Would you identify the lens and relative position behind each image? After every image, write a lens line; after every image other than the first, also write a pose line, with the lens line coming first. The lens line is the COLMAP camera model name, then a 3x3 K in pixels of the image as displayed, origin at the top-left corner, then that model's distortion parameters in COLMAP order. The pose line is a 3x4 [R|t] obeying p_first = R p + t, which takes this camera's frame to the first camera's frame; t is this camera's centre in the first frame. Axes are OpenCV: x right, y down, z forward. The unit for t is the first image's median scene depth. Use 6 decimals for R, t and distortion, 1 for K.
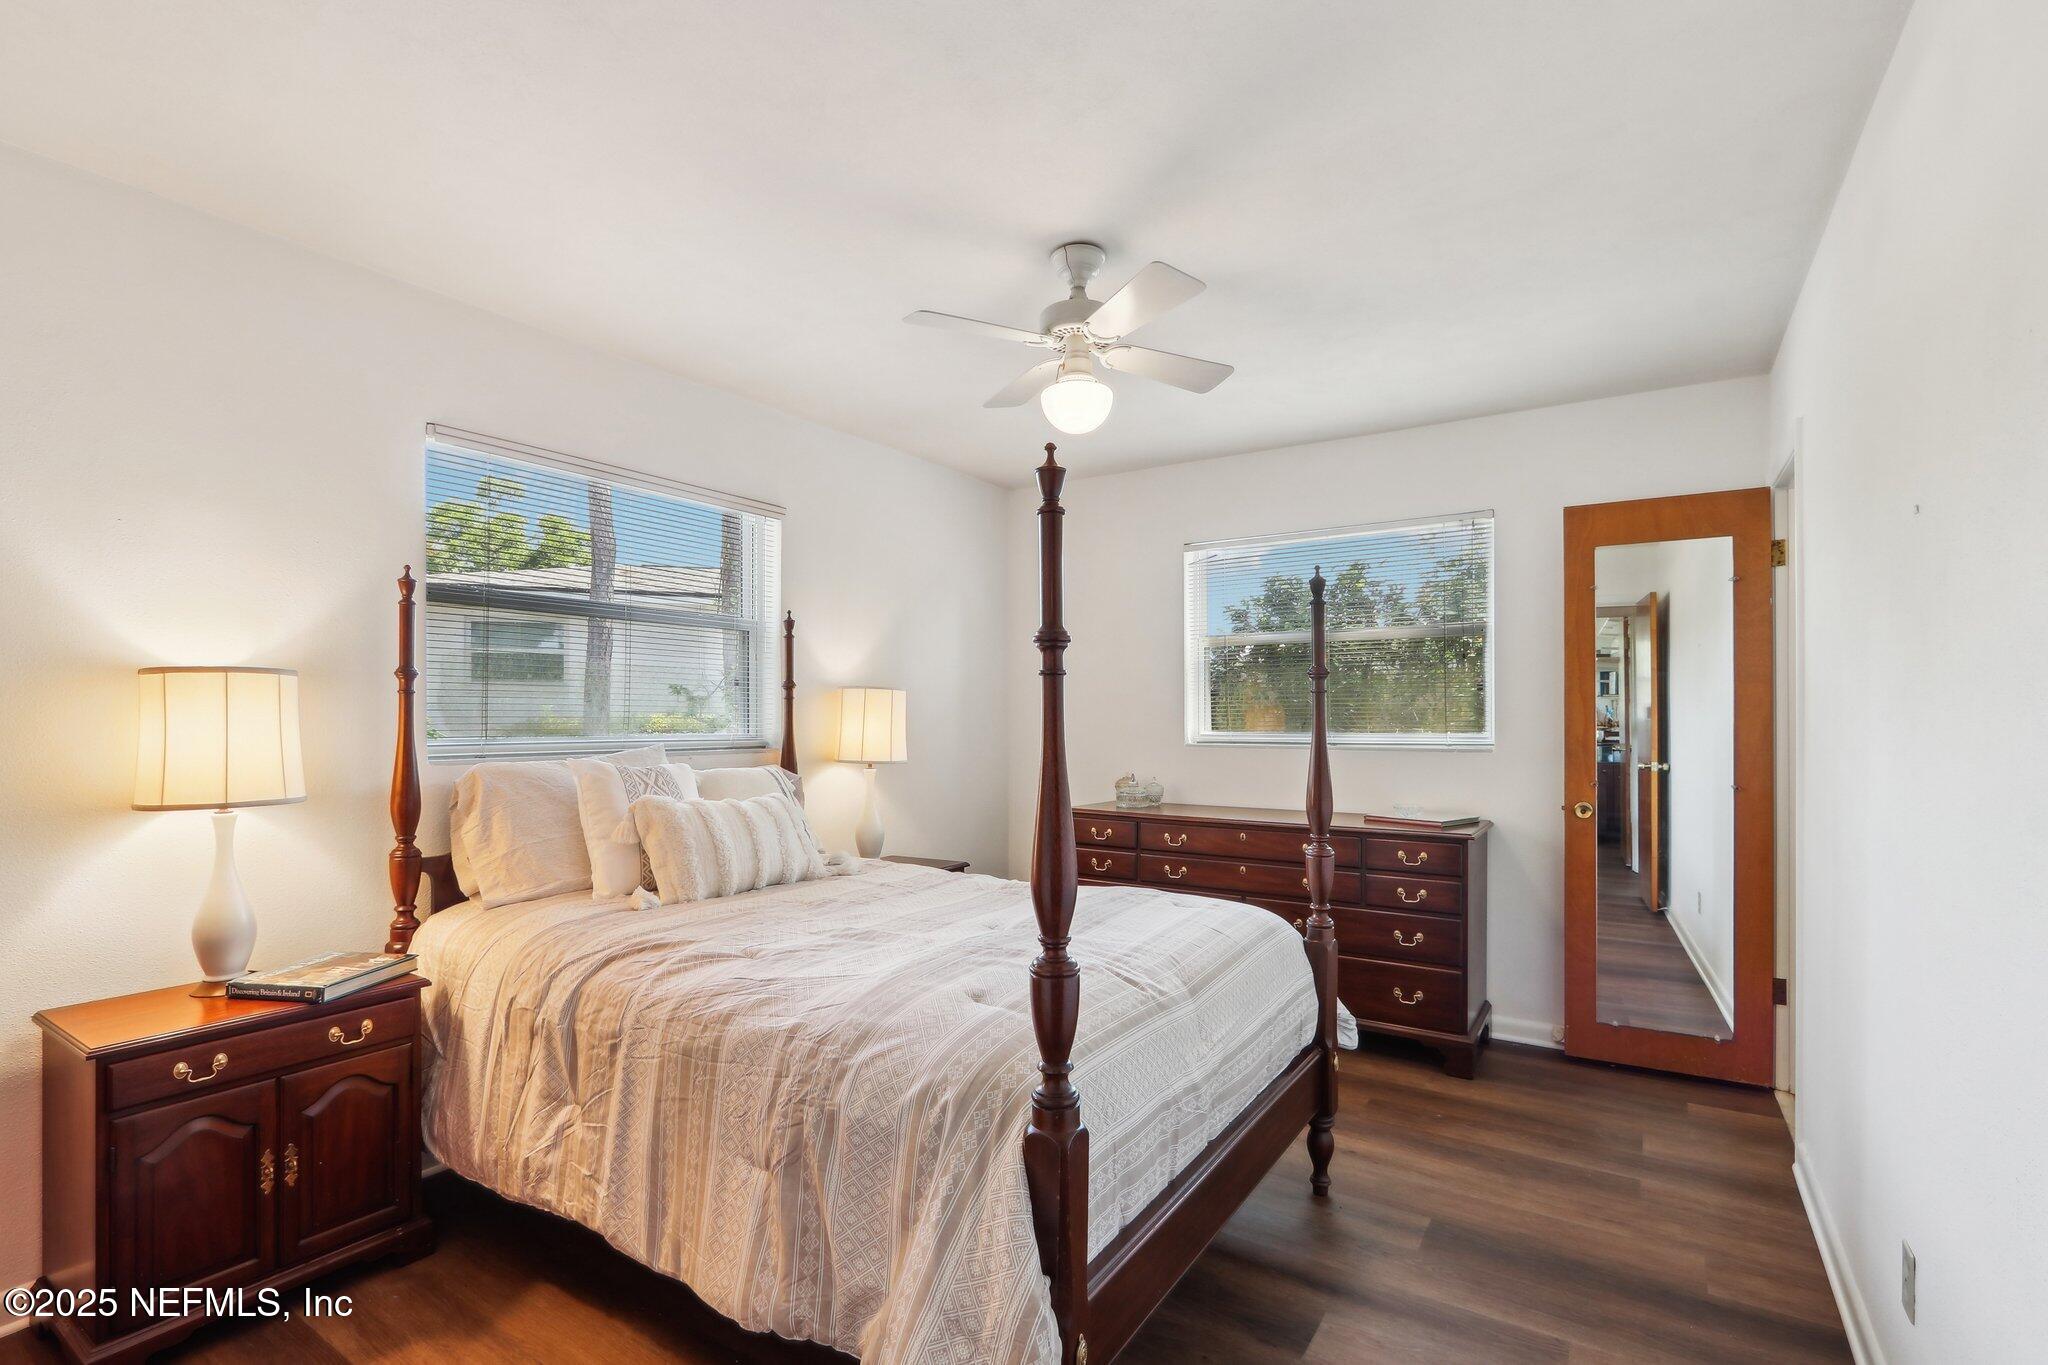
lens RADIAL K [[955.7, 0, 1017.2], [0, 955.7, 698.3], [0, 0, 1]] dist [-0.006098, -0.001619]
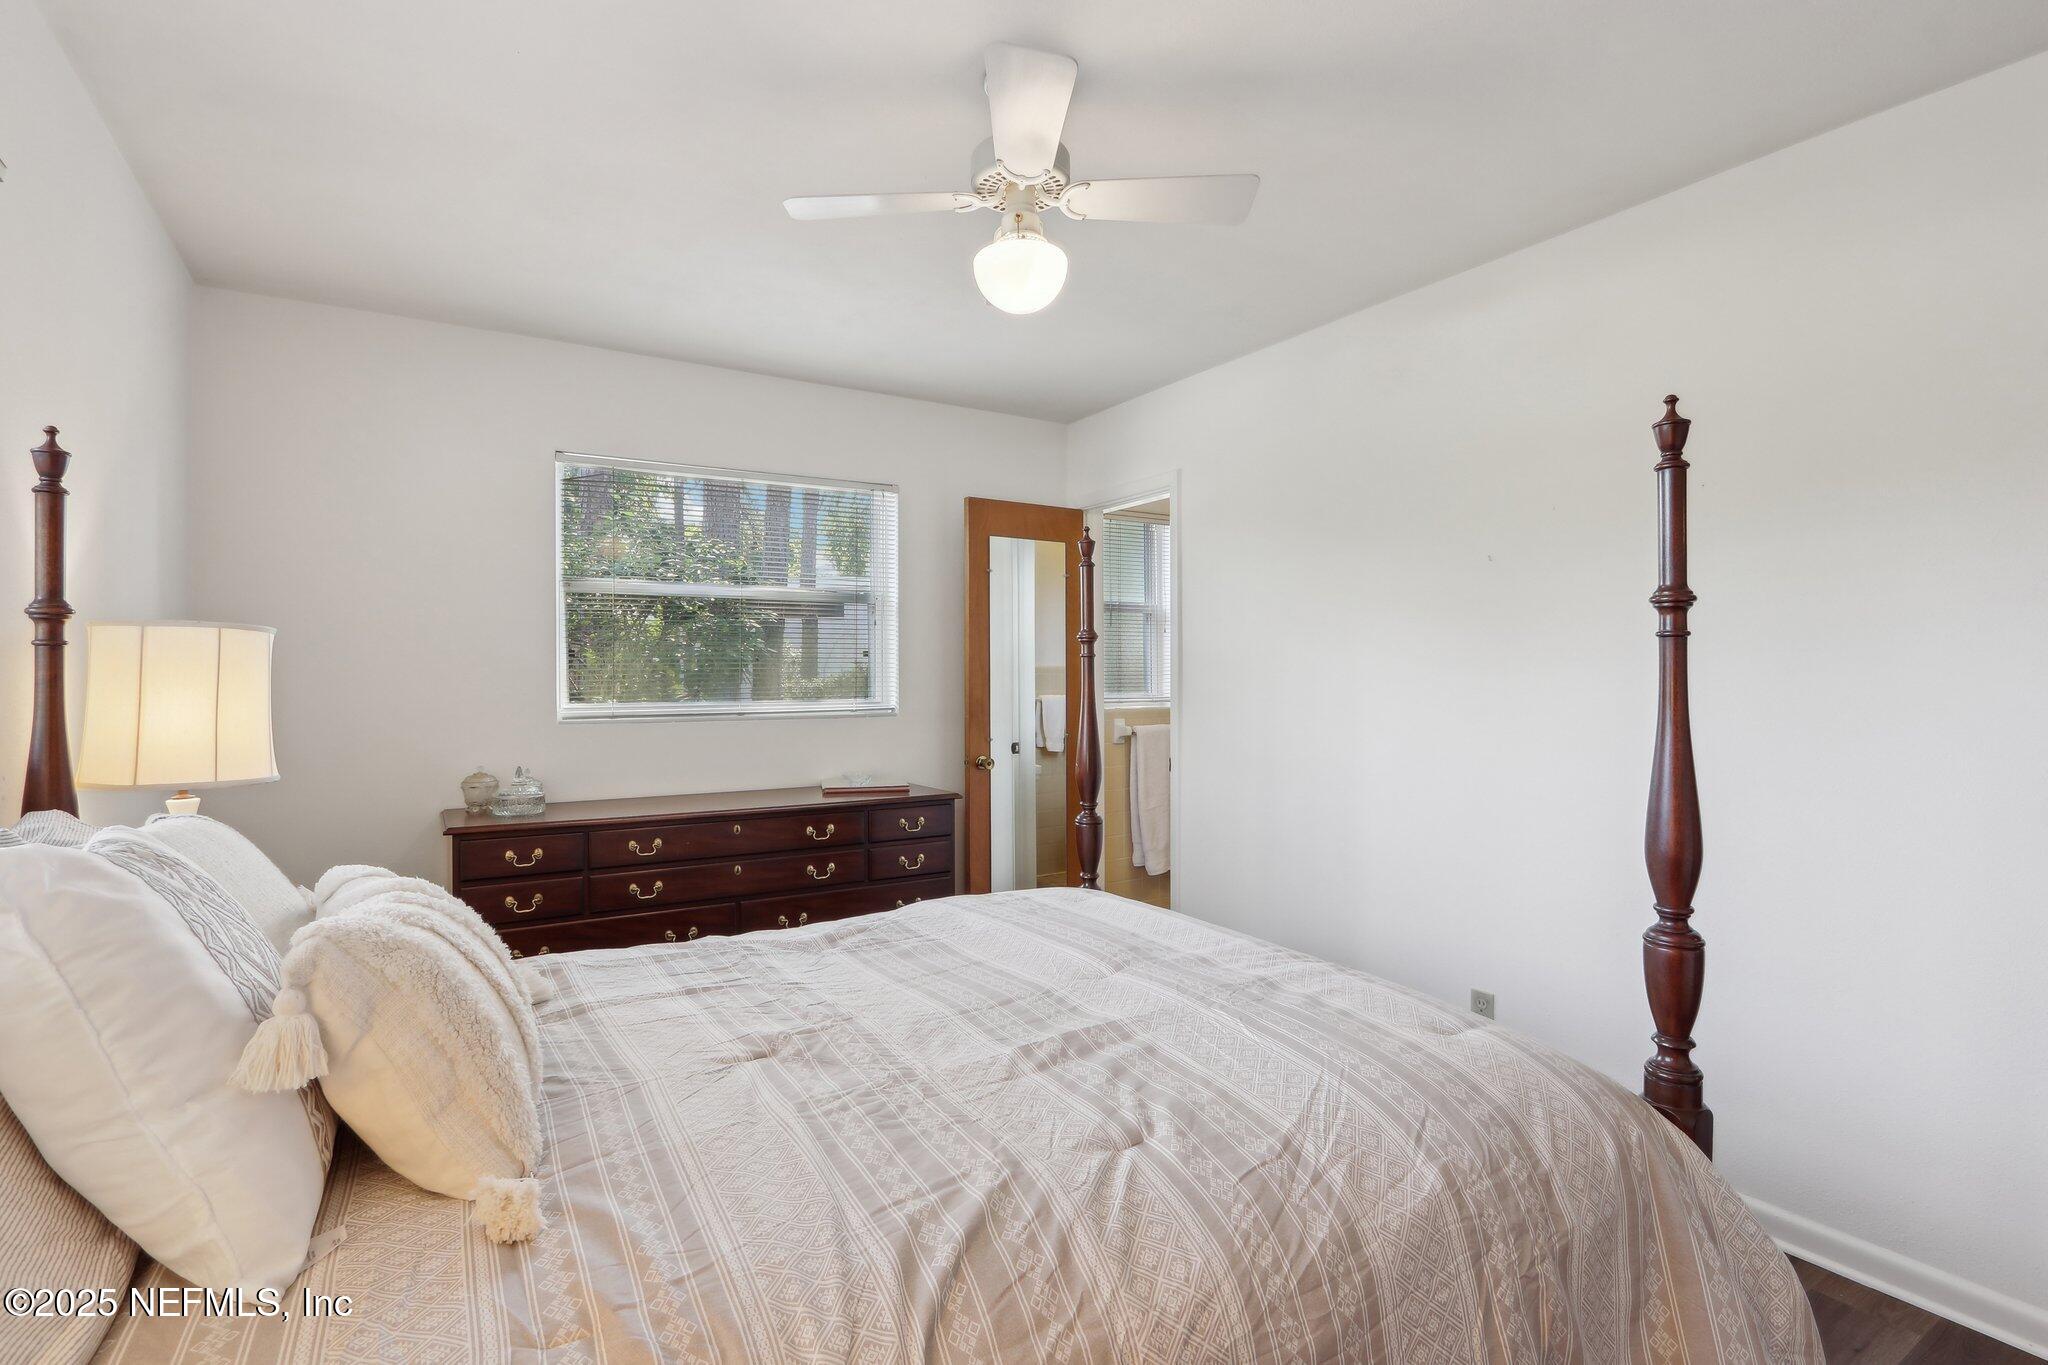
lens RADIAL K [[955.7, 0, 1026.5], [0, 955.7, 673.5], [0, 0, 1]] dist [-0.006098, -0.001619]
pose [[0.412071, 0.003001, 0.911147, -0.873622], [-0.010954, 0.999939, 0.001660, 0.014311], [-0.911086, -0.010664, 0.412079, 0.945850]]
